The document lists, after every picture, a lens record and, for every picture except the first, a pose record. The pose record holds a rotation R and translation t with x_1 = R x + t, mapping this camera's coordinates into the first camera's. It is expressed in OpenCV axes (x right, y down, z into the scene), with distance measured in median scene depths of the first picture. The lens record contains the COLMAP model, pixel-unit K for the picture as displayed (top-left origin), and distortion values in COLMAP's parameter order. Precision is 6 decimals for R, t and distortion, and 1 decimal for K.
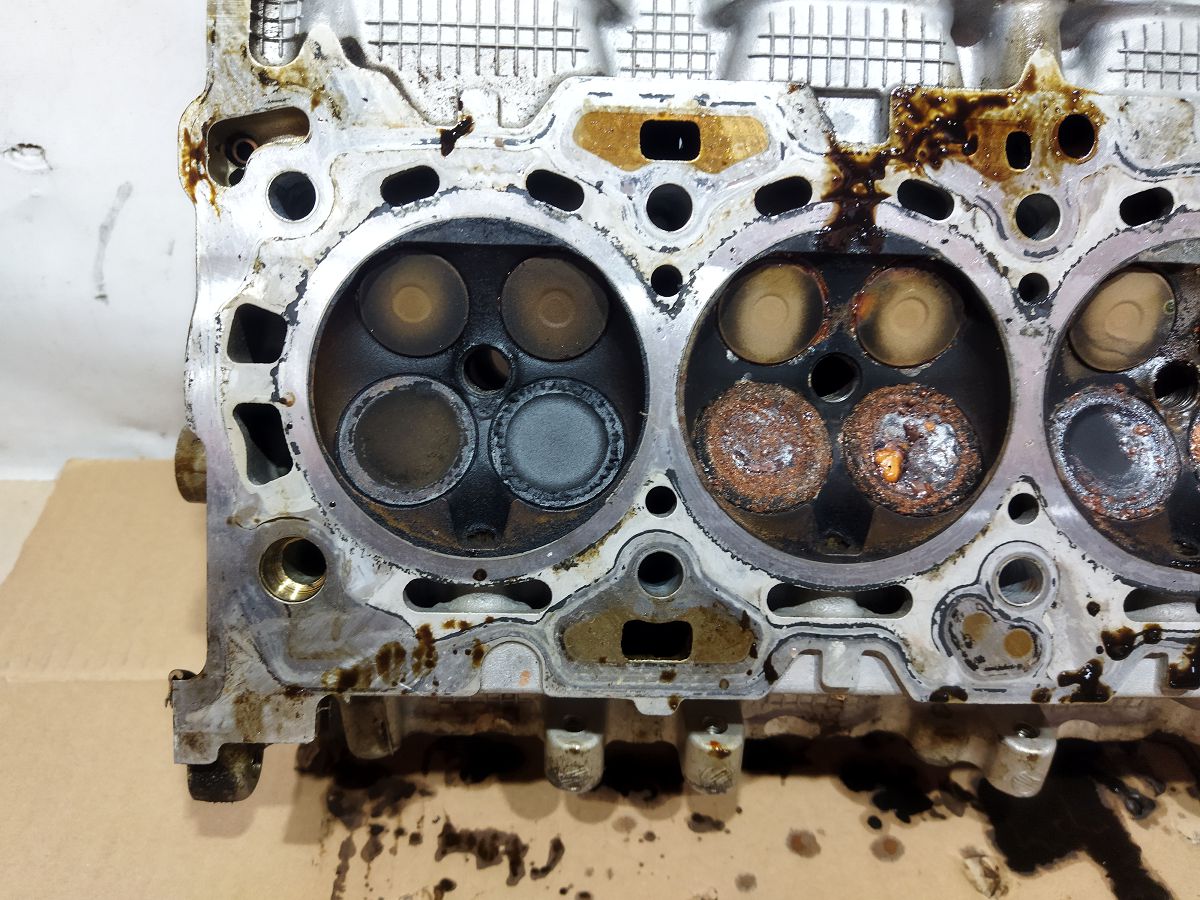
lens RADIAL K [[928.2, 0, 592.3], [0, 928.2, 445.9], [0, 0, 1]] dist [0.082607, -0.170069]
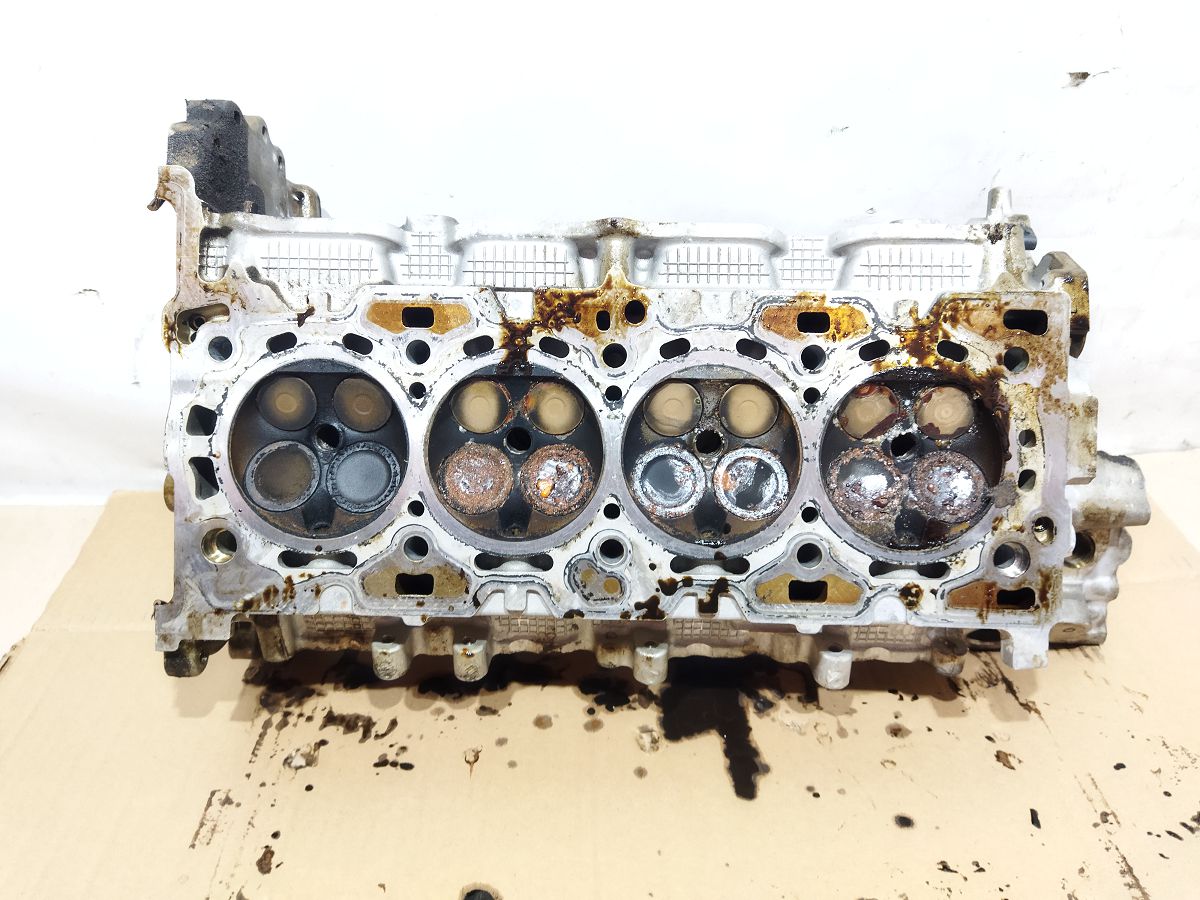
lens RADIAL K [[921.8, 0, 600.0], [0, 921.8, 439.2], [0, 0, 1]] dist [0.086366, -0.147956]
pose [[0.998794, -0.005482, -0.048789, 0.524478], [0.003252, 0.998951, -0.045682, 0.007004], [0.048989, 0.045468, 0.997764, -0.819107]]
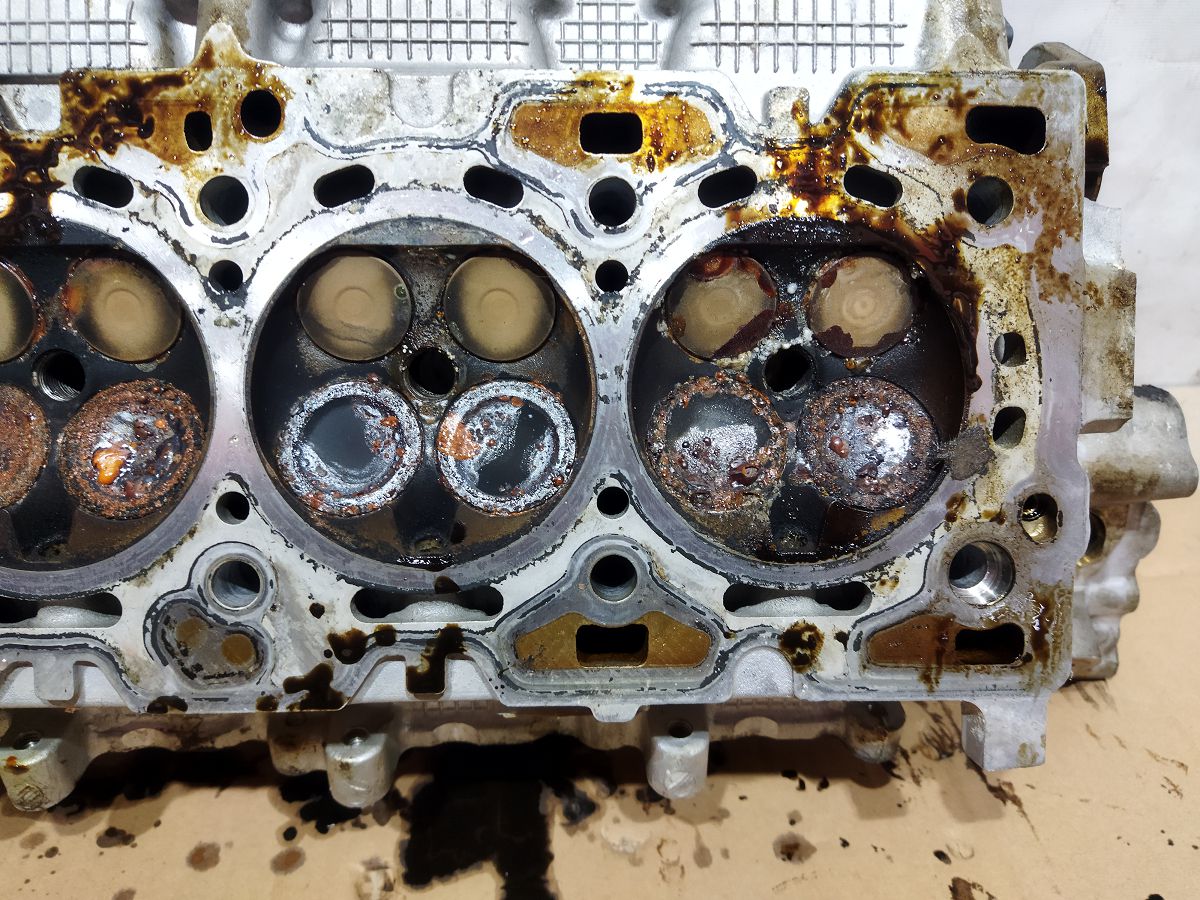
lens RADIAL K [[934.0, 0, 604.0], [0, 934.0, 445.6], [0, 0, 1]] dist [0.083844, -0.178286]
pose [[0.999595, -0.027743, 0.006305, 0.830535], [0.027718, 0.999608, 0.004020, 0.010167], [-0.006414, -0.003843, 0.999972, 0.040407]]
